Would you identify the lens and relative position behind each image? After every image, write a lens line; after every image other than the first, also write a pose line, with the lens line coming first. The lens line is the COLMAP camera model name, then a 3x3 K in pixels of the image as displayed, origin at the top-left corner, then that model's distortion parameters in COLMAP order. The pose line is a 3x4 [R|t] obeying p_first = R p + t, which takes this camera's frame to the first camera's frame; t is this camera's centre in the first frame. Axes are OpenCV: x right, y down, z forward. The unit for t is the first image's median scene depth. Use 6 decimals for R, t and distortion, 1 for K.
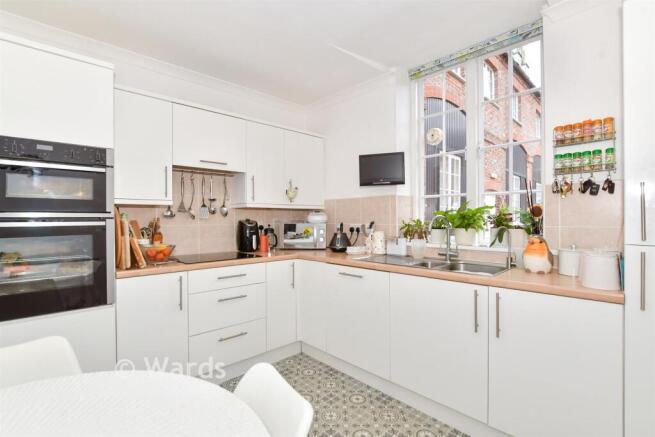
lens RADIAL K [[309.5, 0, 327.5], [0, 309.5, 218.5], [0, 0, 1]] dist [-0.002035, -0.000071]
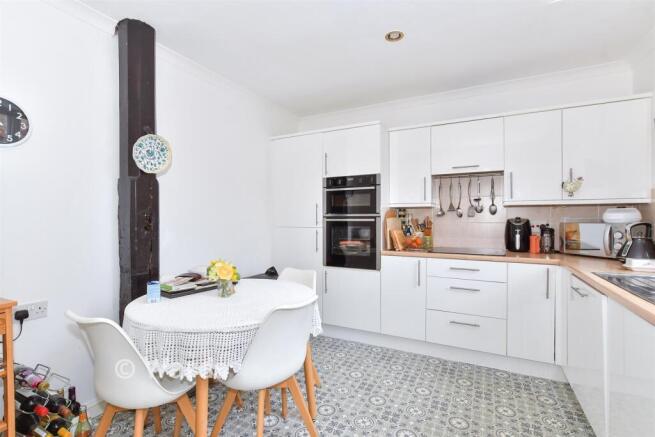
lens RADIAL K [[309.5, 0, 327.5], [0, 309.5, 218.5], [0, 0, 1]] dist [-0.002035, -0.000071]
pose [[0.320648, 0.006827, -0.947174, 0.521375], [0.002504, 0.999964, 0.008055, -0.004258], [0.947195, -0.004955, 0.320620, 0.164787]]
